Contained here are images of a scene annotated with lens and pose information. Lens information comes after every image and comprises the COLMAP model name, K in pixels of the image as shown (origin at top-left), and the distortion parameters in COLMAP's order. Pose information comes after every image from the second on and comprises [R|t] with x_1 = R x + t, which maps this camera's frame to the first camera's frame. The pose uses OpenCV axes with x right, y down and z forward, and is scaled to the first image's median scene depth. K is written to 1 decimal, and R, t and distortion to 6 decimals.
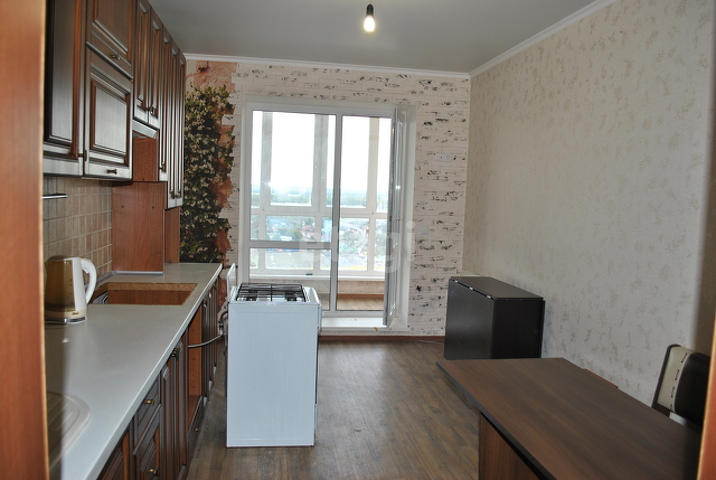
lens RADIAL K [[573.8, 0, 358.0], [0, 573.8, 240.0], [0, 0, 1]] dist [-0.067023, 0.000904]
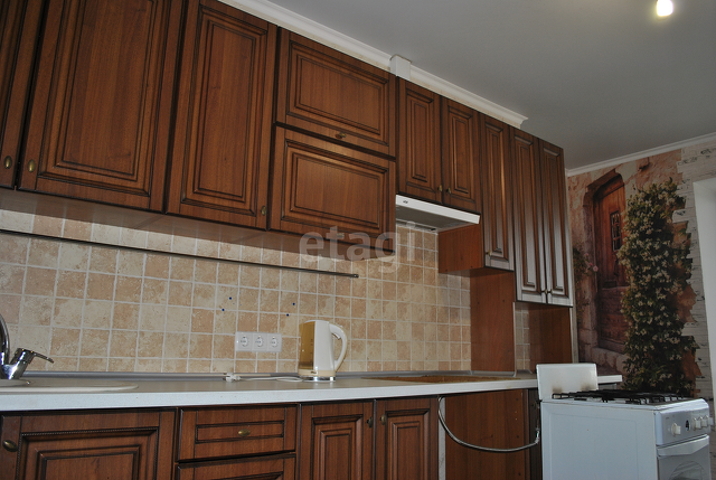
lens RADIAL K [[573.8, 0, 358.0], [0, 573.8, 240.0], [0, 0, 1]] dist [-0.067023, 0.000904]
pose [[0.513039, -0.200246, -0.834681, 0.206974], [-0.065772, 0.960378, -0.270829, 0.075557], [0.855842, 0.193845, 0.479540, 0.211581]]
